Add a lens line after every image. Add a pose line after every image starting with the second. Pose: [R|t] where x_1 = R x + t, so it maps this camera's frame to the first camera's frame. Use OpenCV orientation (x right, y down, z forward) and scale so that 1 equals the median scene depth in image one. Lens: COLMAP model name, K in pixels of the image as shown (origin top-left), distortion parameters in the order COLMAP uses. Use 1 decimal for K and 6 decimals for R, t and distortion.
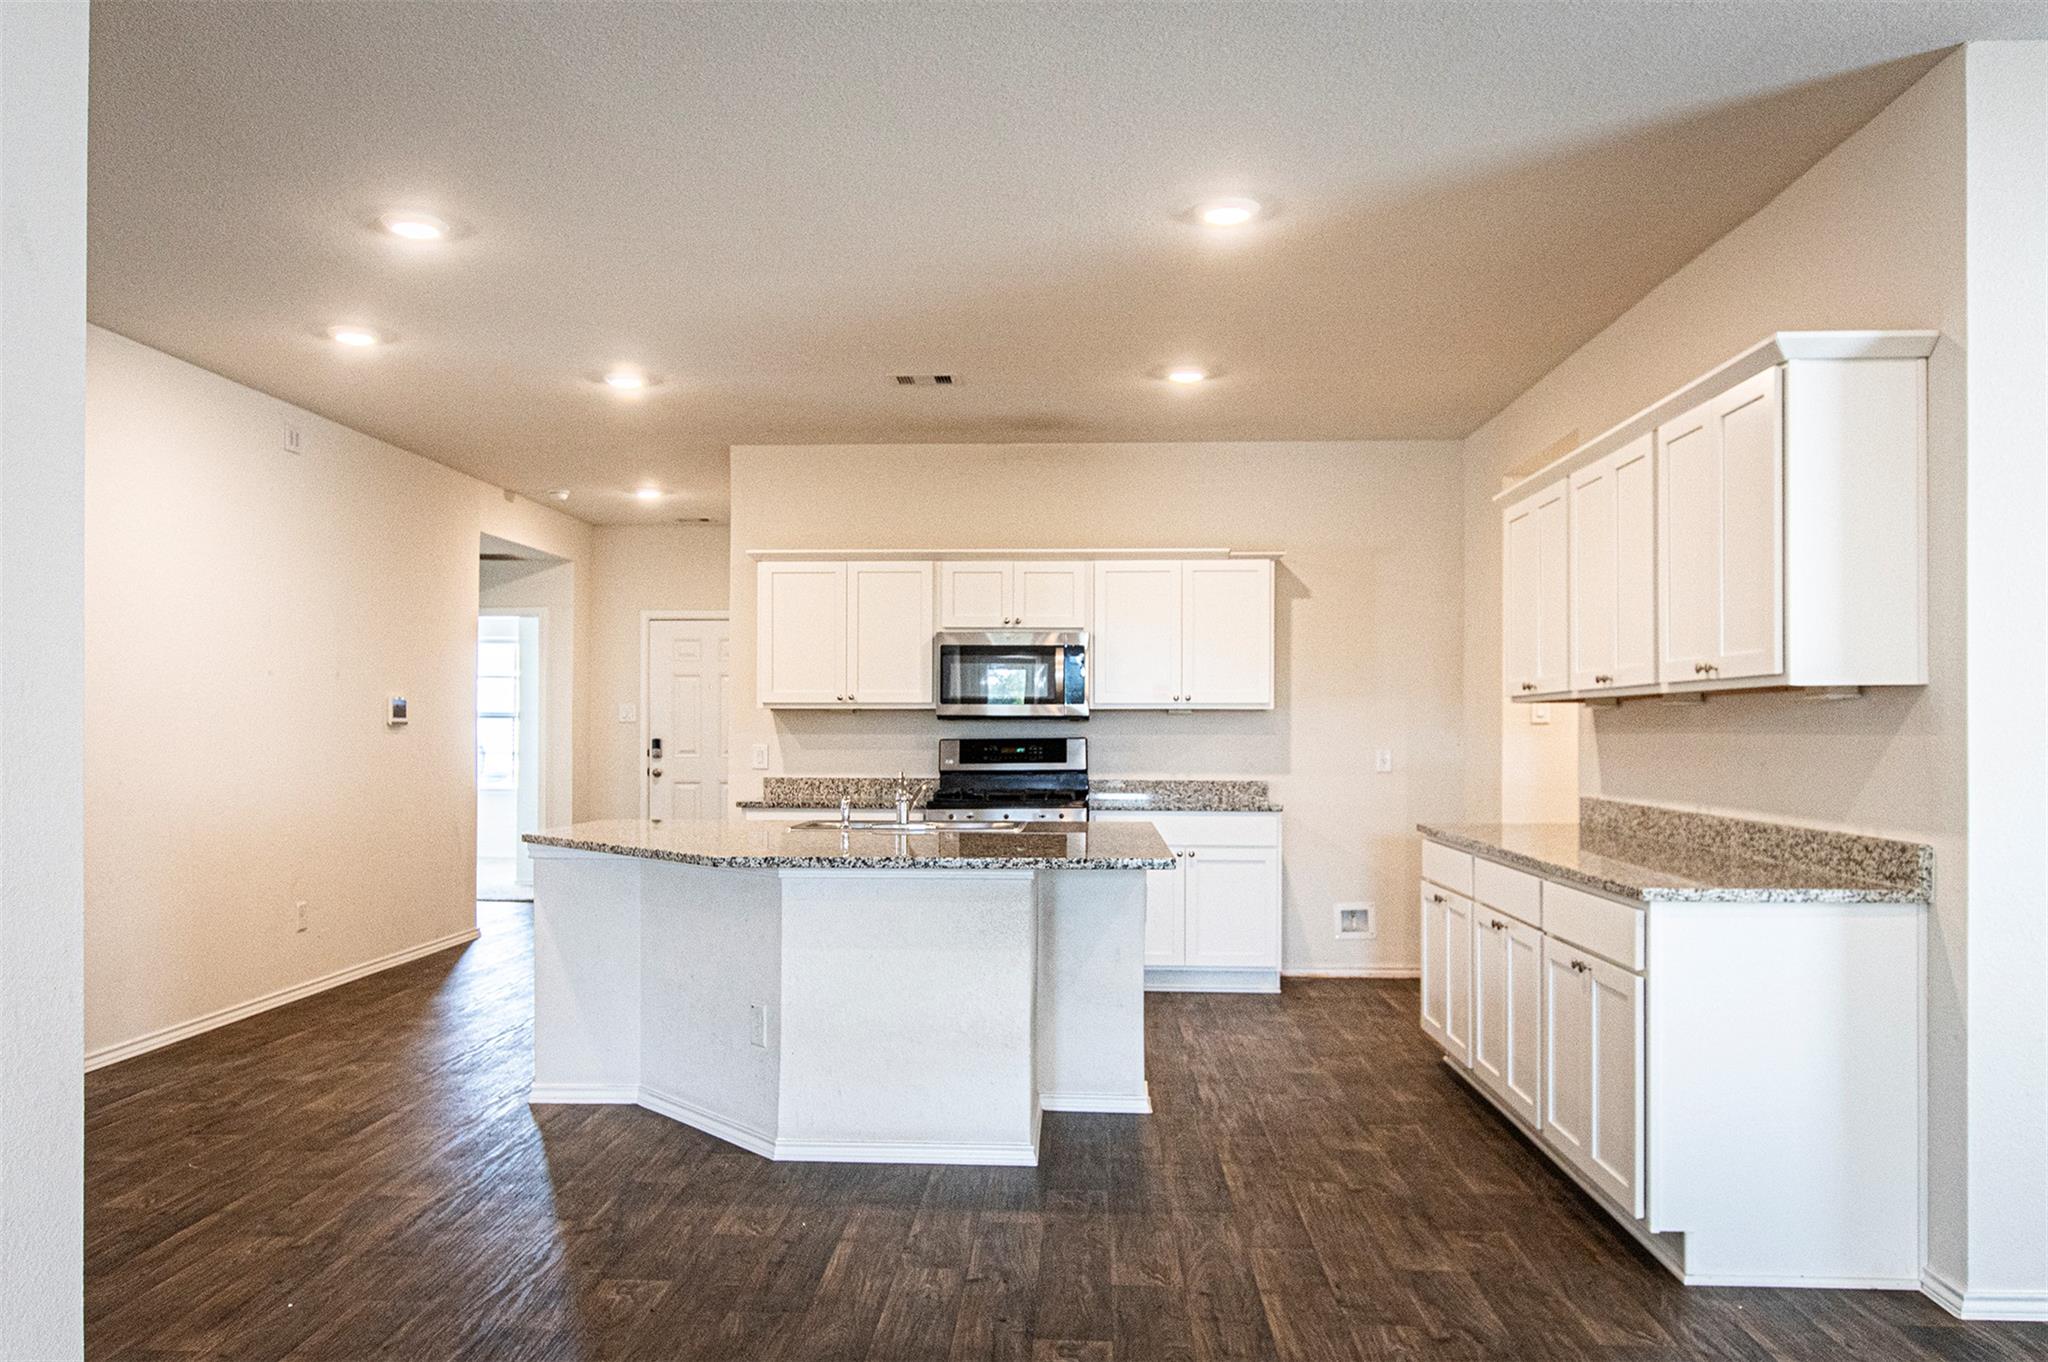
lens RADIAL K [[1511.0, 0, 1026.4], [0, 1511.0, 683.7], [0, 0, 1]] dist [0.000378, 0.001768]
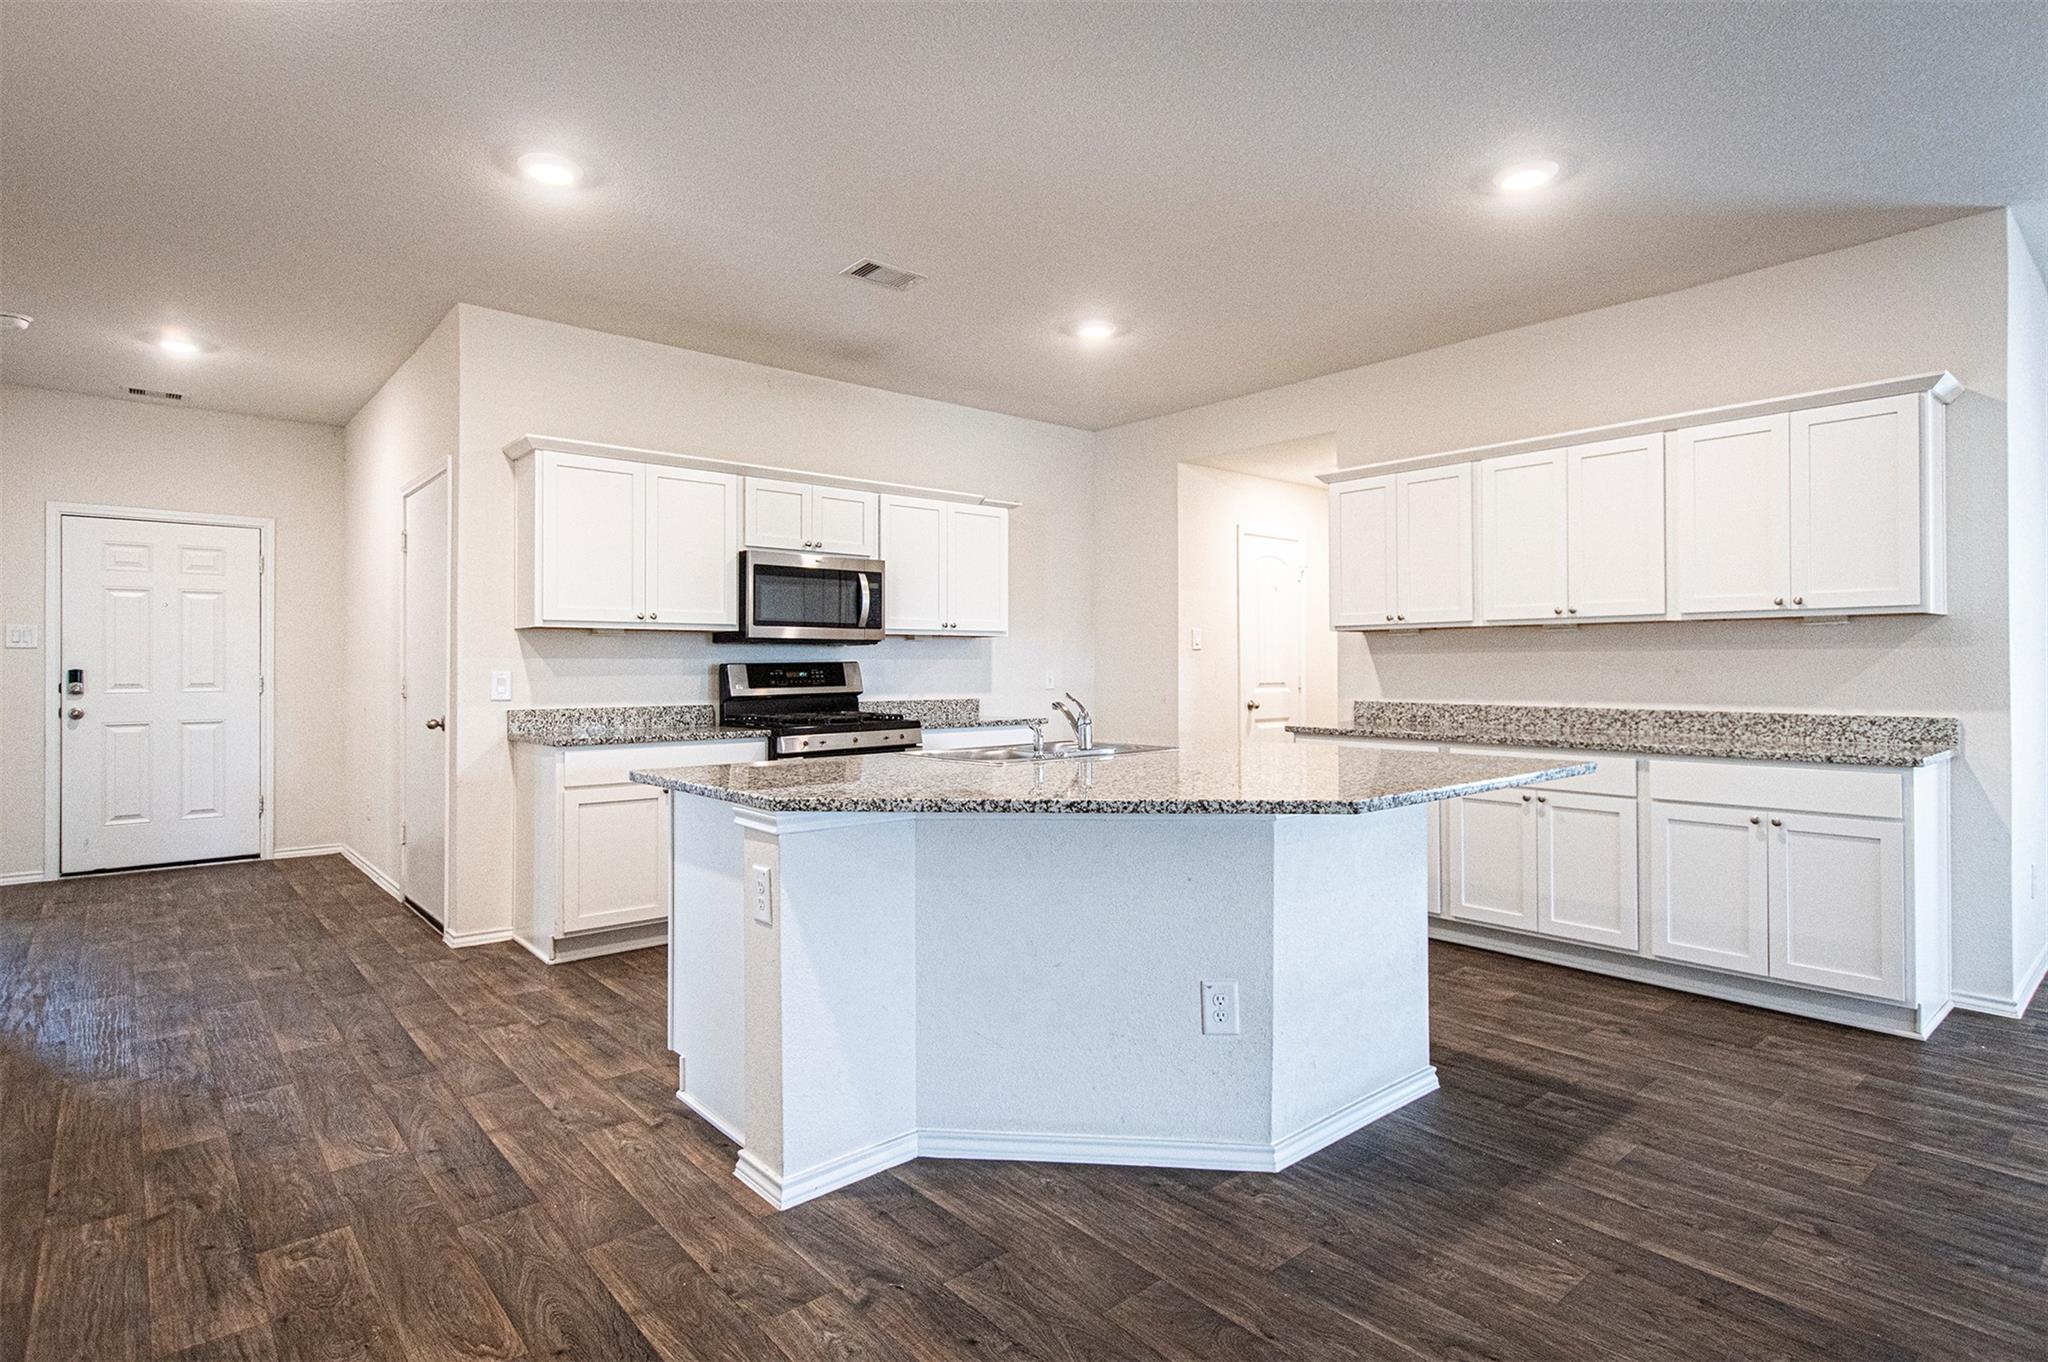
lens RADIAL K [[1033.7, 0, 1021.3], [0, 1033.7, 646.1], [0, 0, 1]] dist [0.007313, -0.001680]
pose [[0.721929, 0.009644, 0.691900, -0.406121], [-0.017049, 0.999847, 0.003853, 0.021844], [-0.691757, -0.014578, 0.721983, 0.436202]]
